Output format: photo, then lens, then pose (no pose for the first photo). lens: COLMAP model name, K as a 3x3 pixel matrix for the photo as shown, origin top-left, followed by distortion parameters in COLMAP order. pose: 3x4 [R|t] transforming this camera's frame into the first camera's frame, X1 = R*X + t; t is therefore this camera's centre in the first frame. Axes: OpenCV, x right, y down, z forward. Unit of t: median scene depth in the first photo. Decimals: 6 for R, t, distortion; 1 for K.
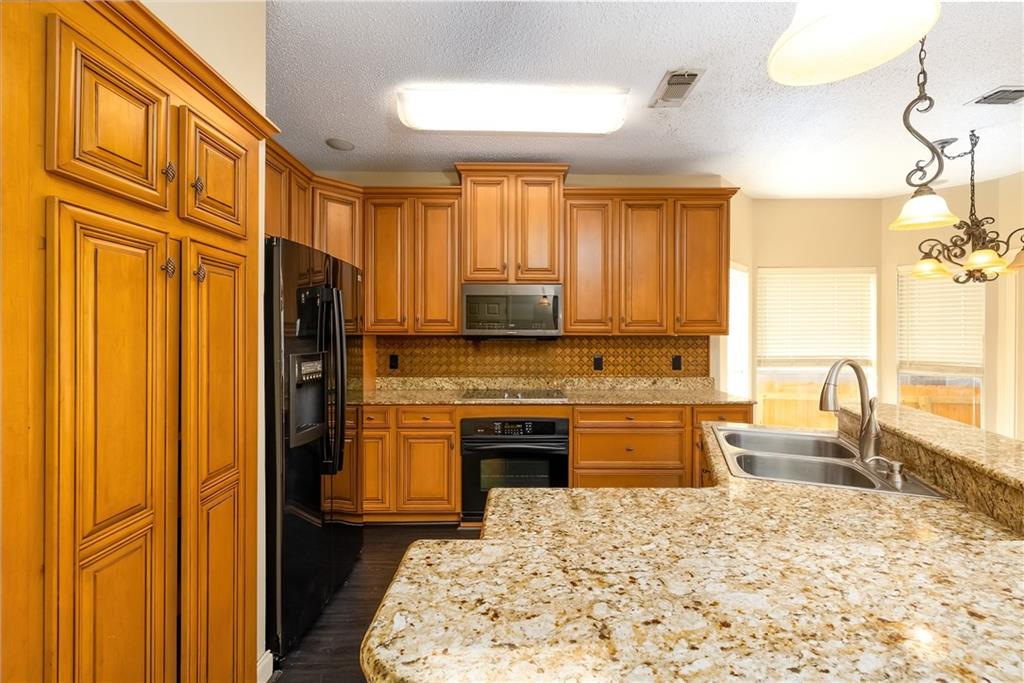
lens RADIAL K [[428.2, 0, 515.6], [0, 428.2, 335.8], [0, 0, 1]] dist [0.000266, 0.000185]
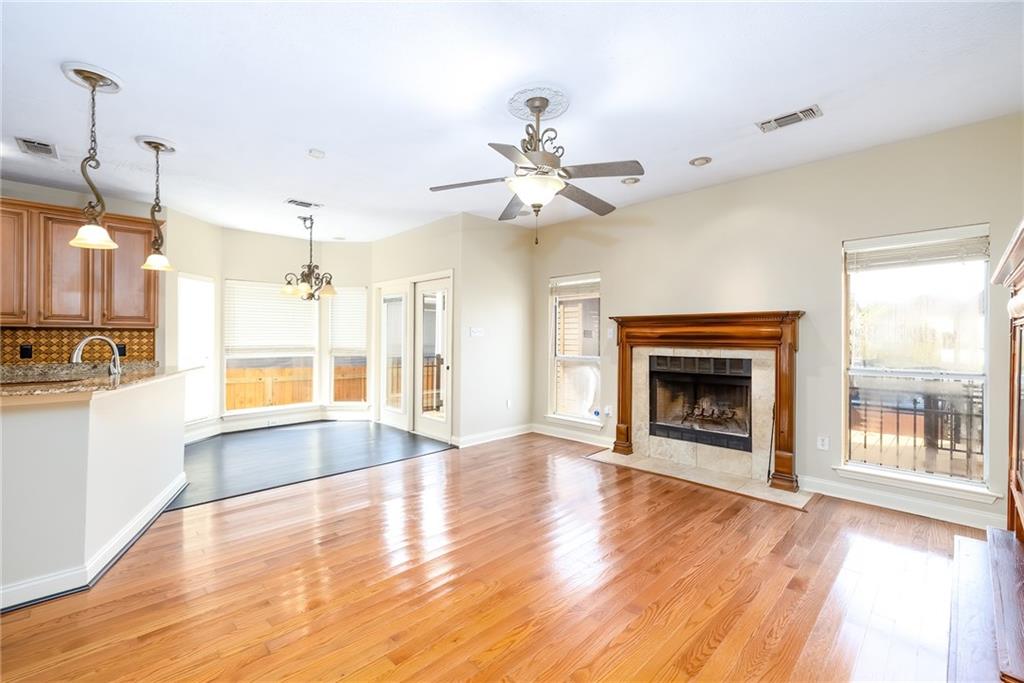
lens RADIAL K [[428.2, 0, 515.6], [0, 428.2, 335.8], [0, 0, 1]] dist [0.000266, 0.000185]
pose [[0.725183, 0.004528, 0.688541, 0.386711], [-0.002766, 0.999989, -0.003663, 0.024656], [-0.688550, 0.000751, 0.725188, -0.760567]]
